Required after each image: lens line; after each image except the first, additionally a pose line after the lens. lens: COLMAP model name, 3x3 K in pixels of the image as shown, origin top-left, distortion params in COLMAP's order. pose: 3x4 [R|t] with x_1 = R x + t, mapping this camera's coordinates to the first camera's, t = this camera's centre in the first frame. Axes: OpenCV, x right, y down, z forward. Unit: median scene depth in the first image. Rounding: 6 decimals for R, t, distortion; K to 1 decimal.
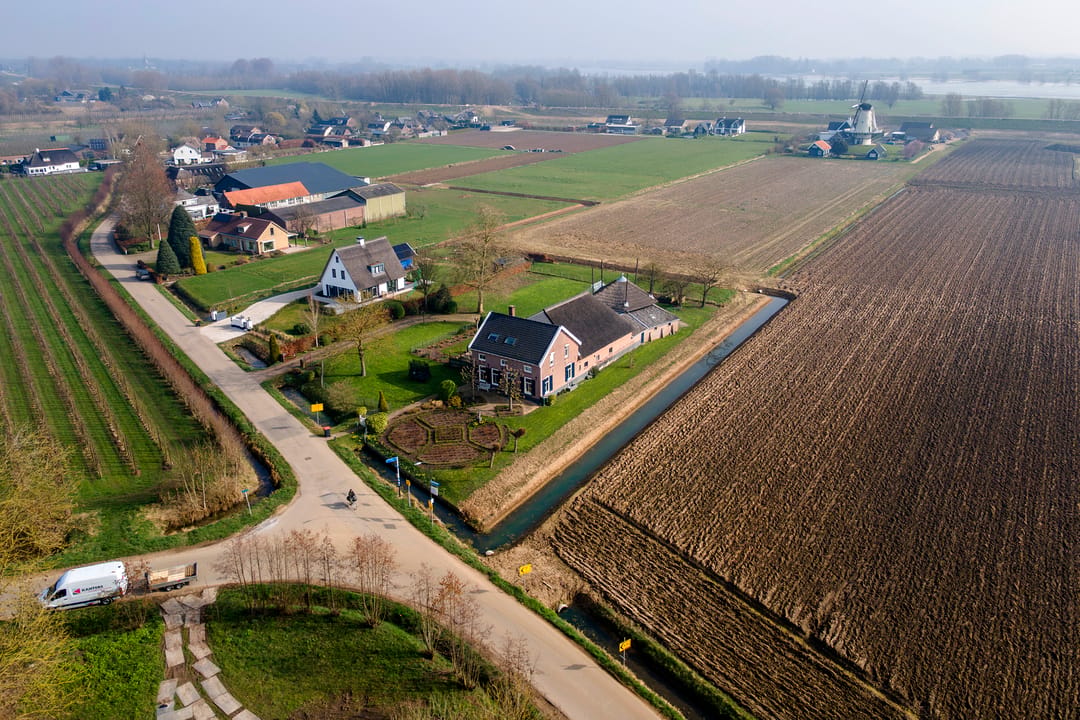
lens RADIAL K [[777.0, 0, 539.6], [0, 777.0, 314.3], [0, 0, 1]] dist [0.039169, 0.001993]
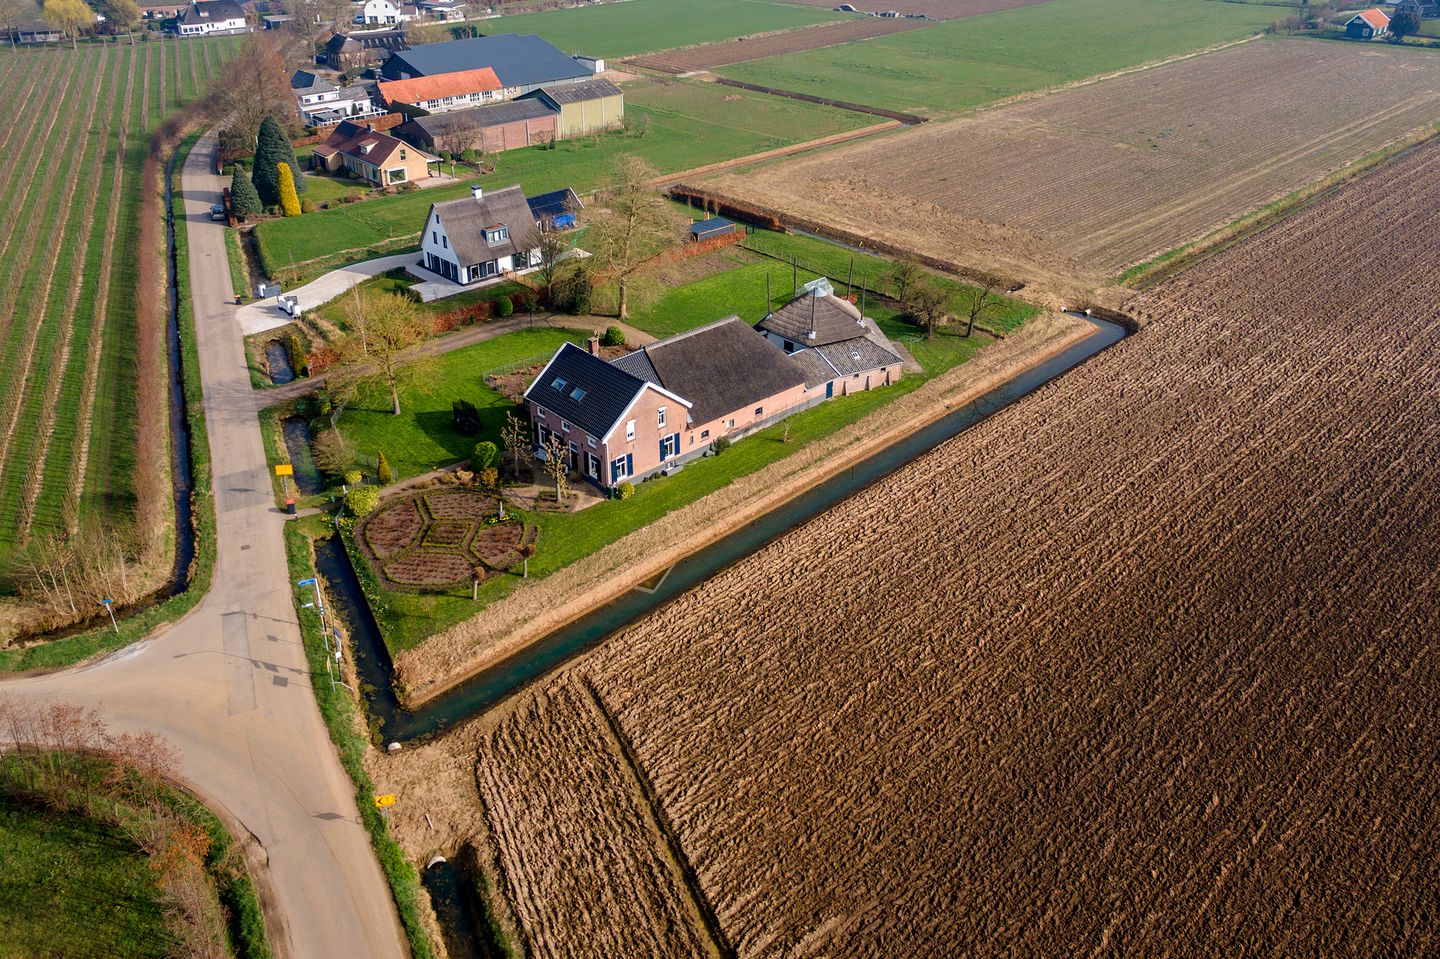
lens RADIAL K [[1111.0, 0, 699.2], [0, 1111.0, 384.4], [0, 0, 1]] dist [0.032916, 0.000705]
pose [[0.972791, 0.101420, -0.208308, 0.232897], [-0.071313, 0.986520, 0.147283, -0.108810], [0.220438, -0.128421, 0.966910, 0.094192]]
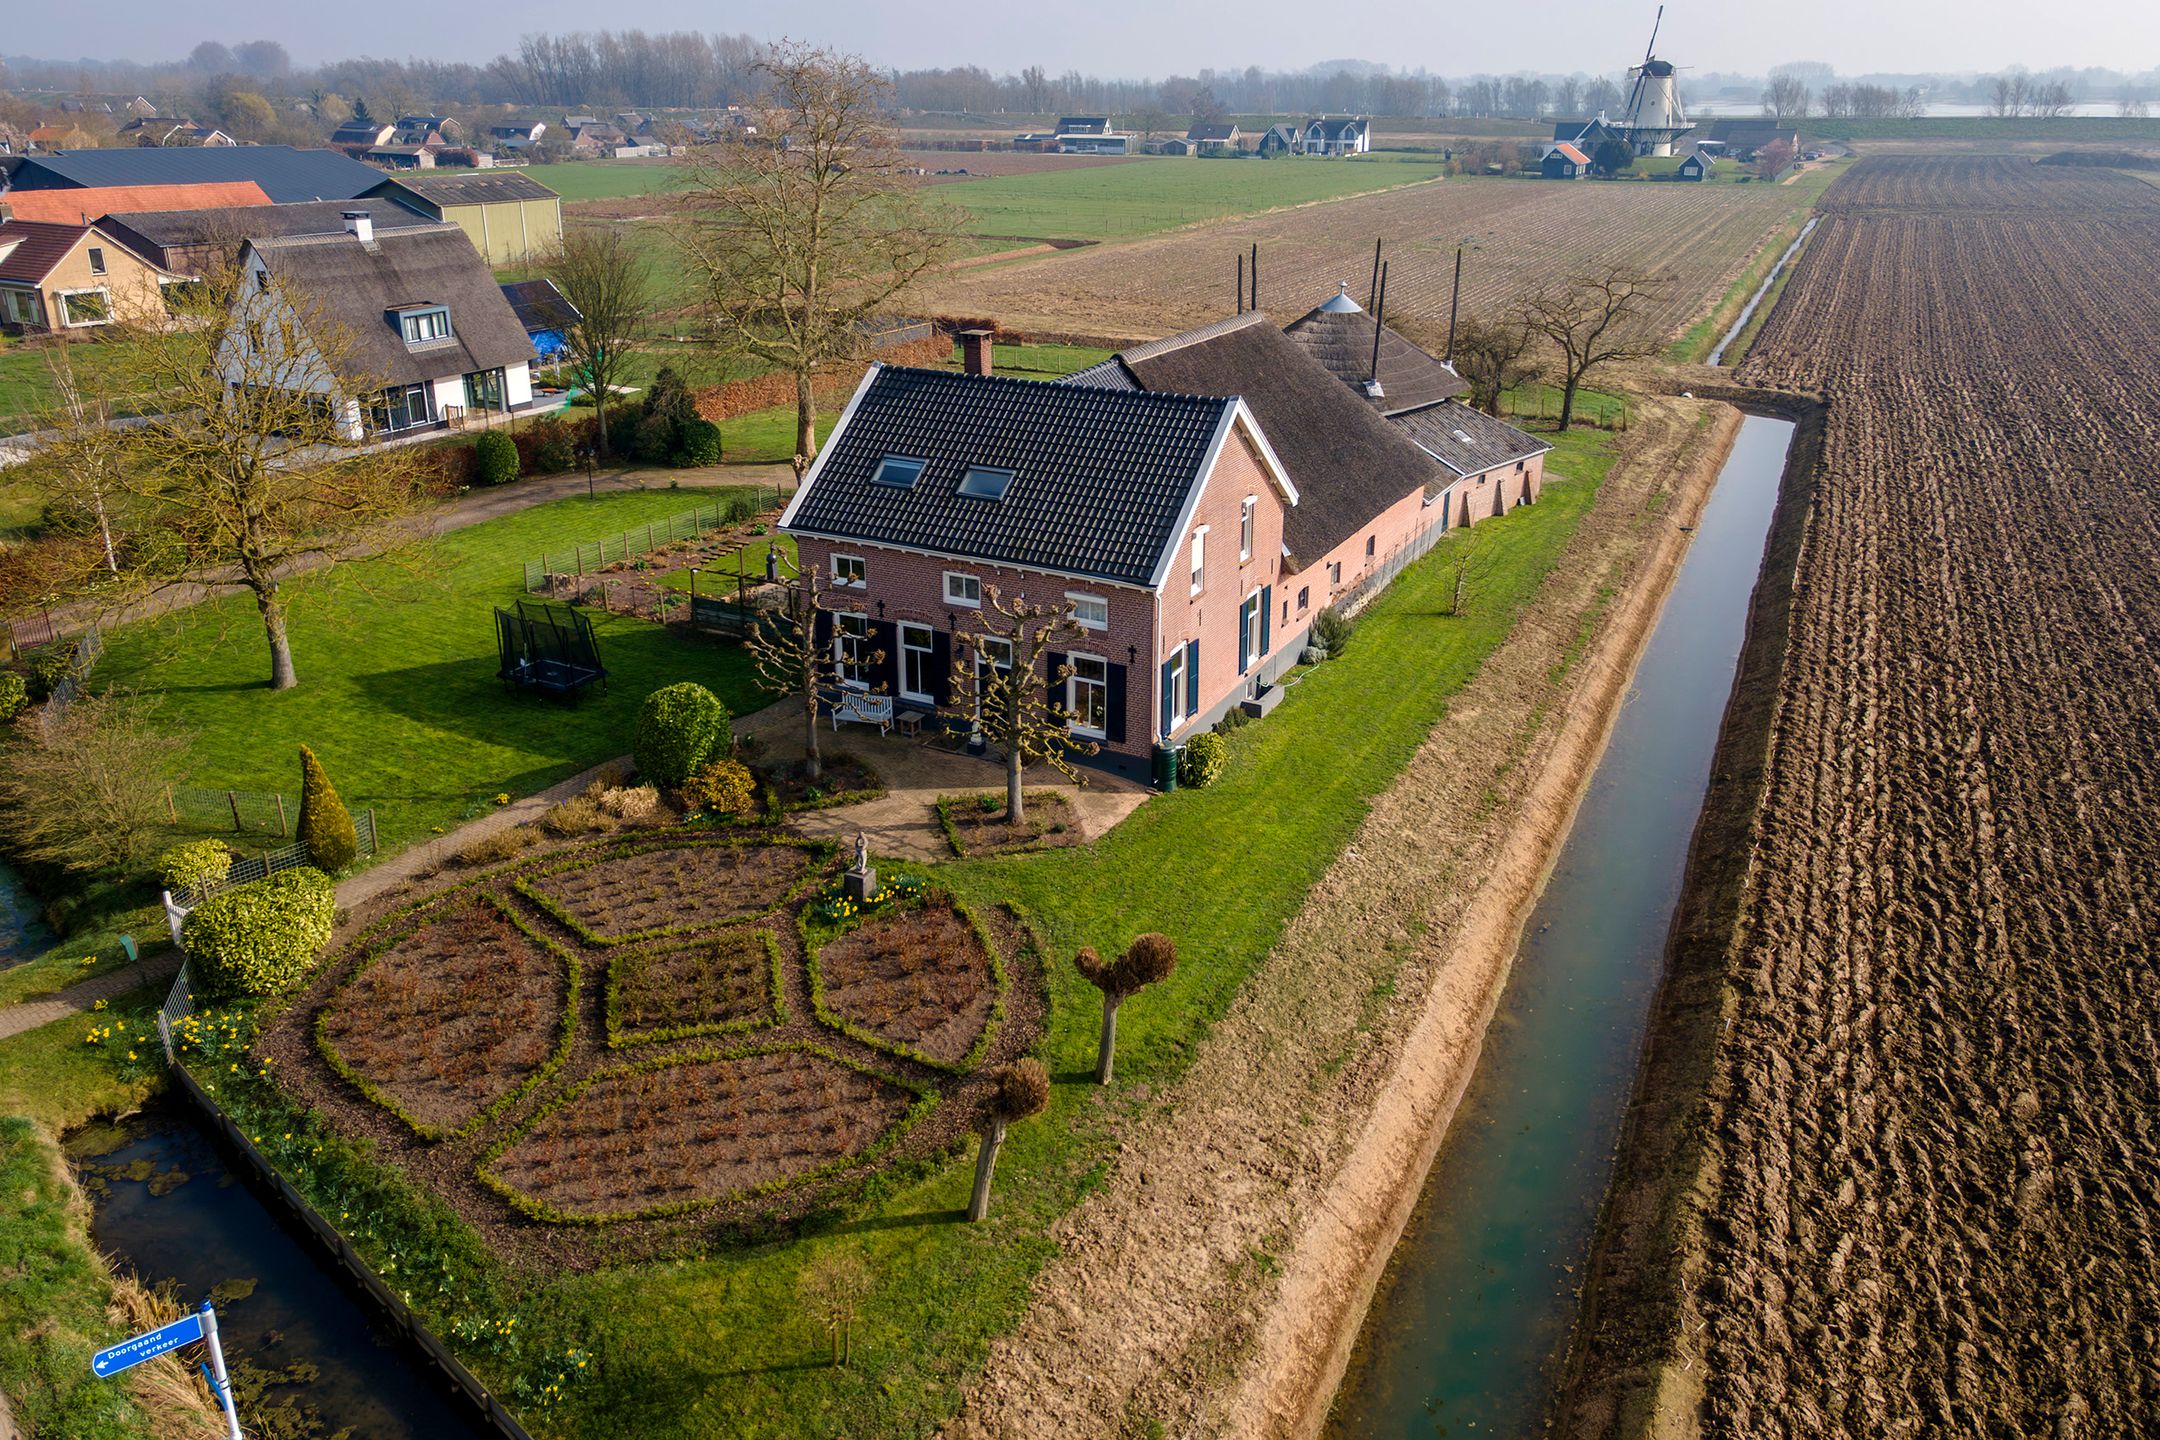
lens RADIAL K [[1569.8, 0, 1075.4], [0, 1569.8, 628.7], [0, 0, 1]] dist [-0.007151, 0.084177]
pose [[0.993084, -0.033613, 0.112487, -0.055660], [0.031267, 0.999256, 0.022558, 0.057474], [-0.113162, -0.018885, 0.993397, 0.522021]]
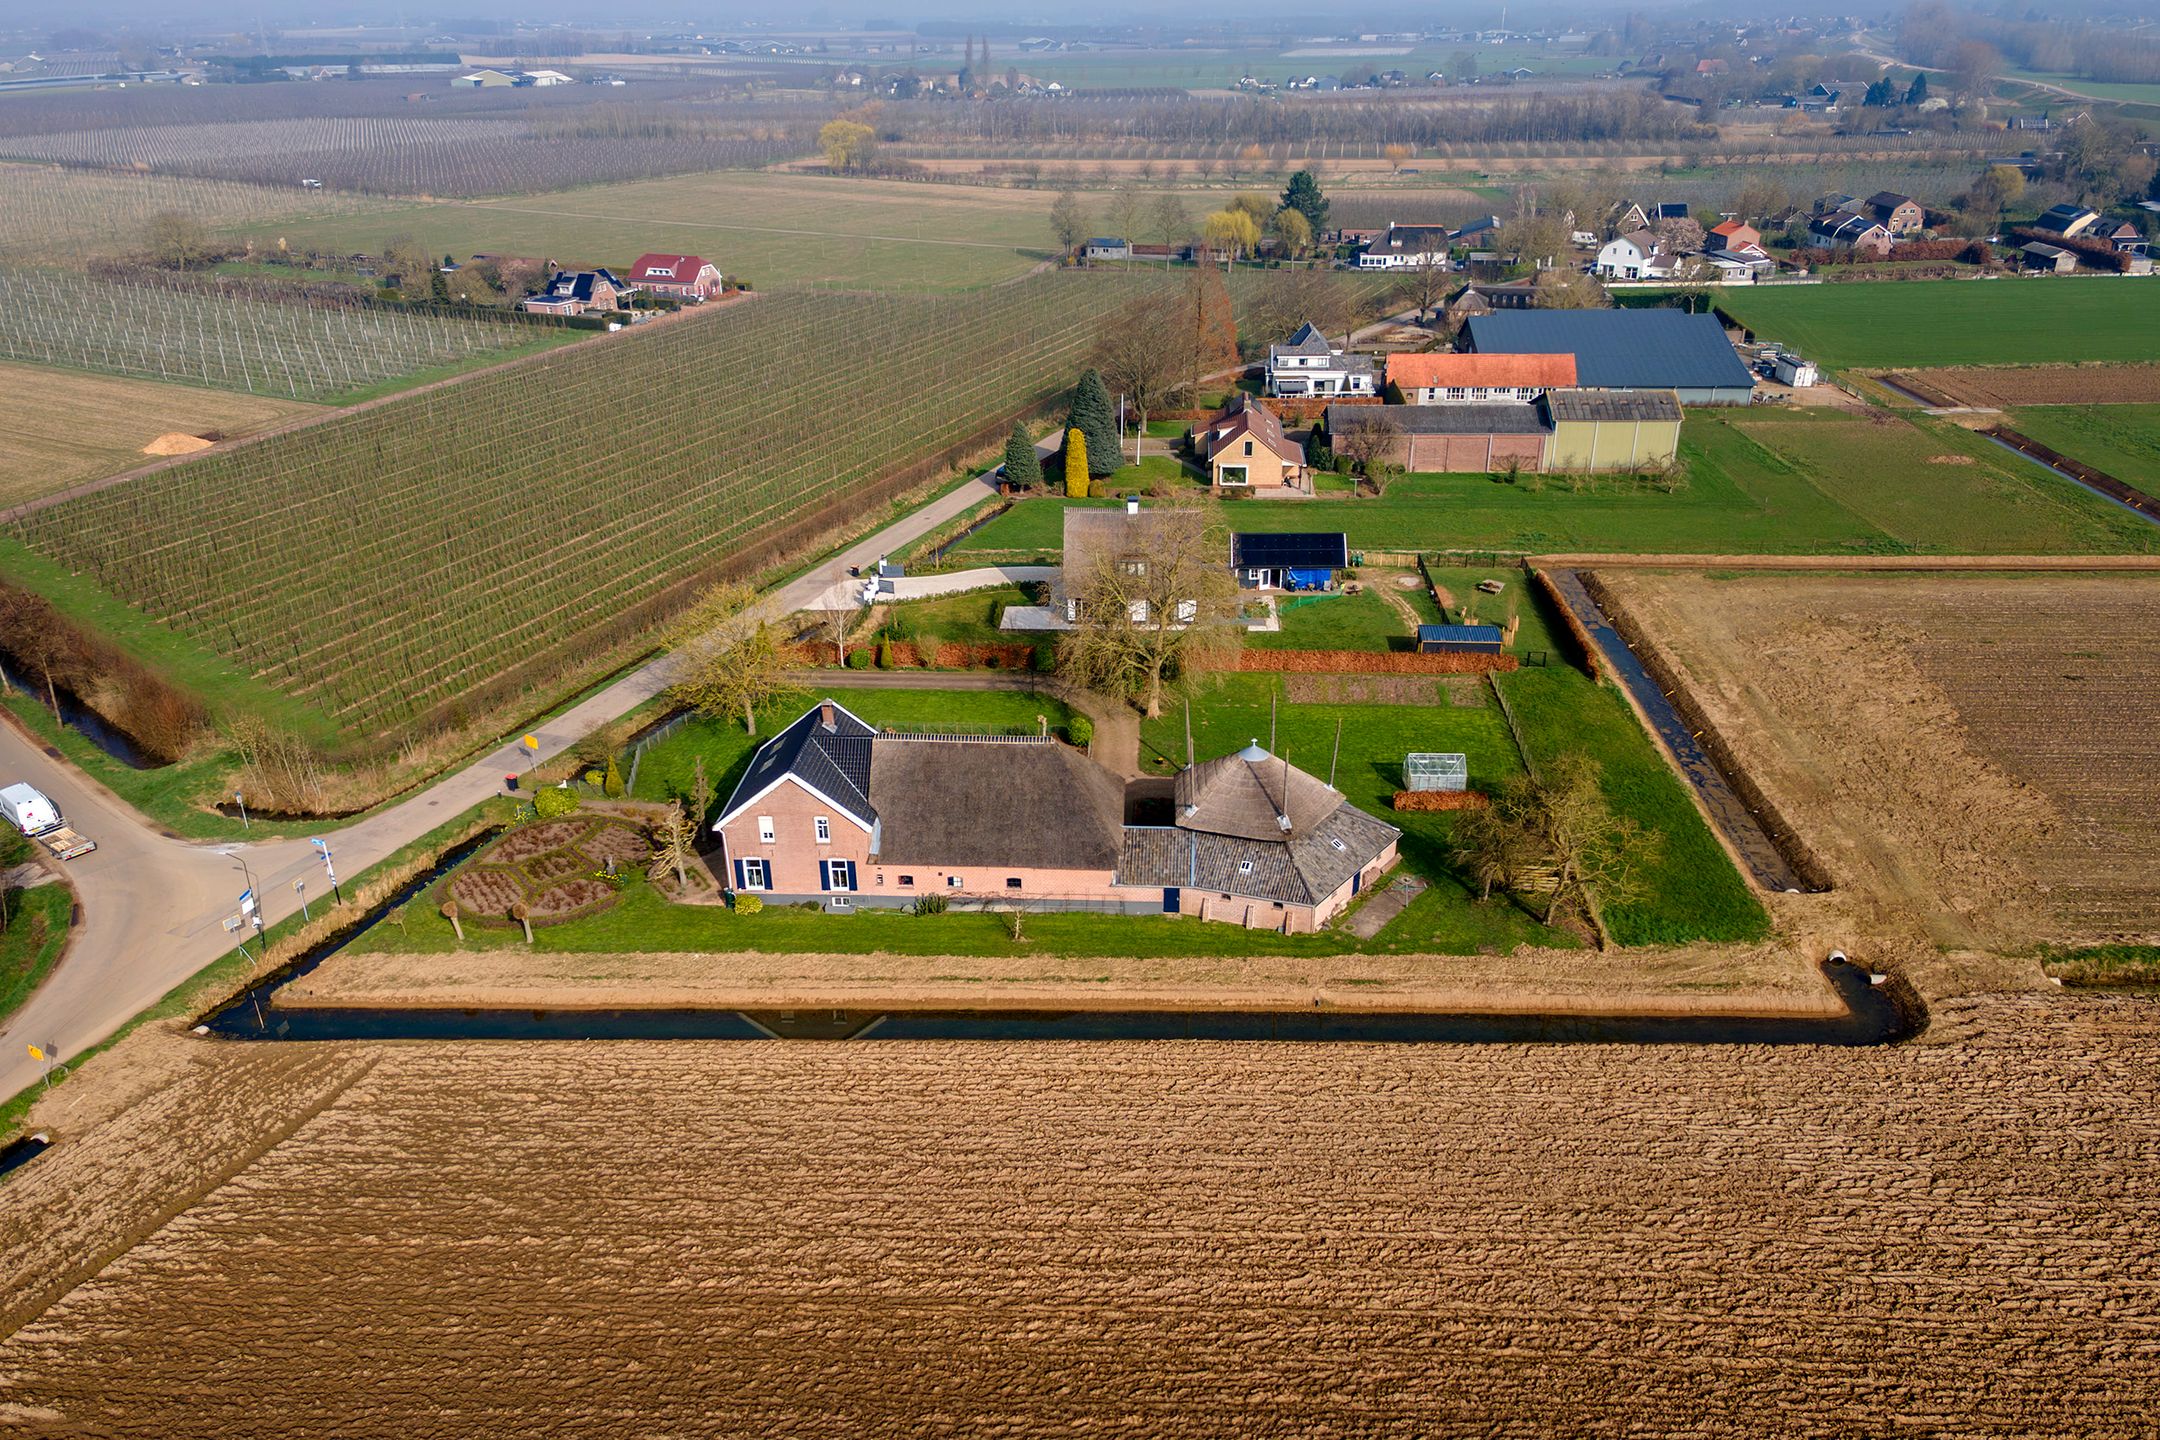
lens RADIAL K [[1541.1, 0, 1120.4], [0, 1541.1, 801.2], [0, 0, 1]] dist [0.037387, 0.004369]
pose [[0.525281, 0.384080, -0.759317, 0.755942], [-0.256960, 0.922277, 0.288750, -0.259009], [0.811204, 0.043439, 0.583148, 0.541885]]
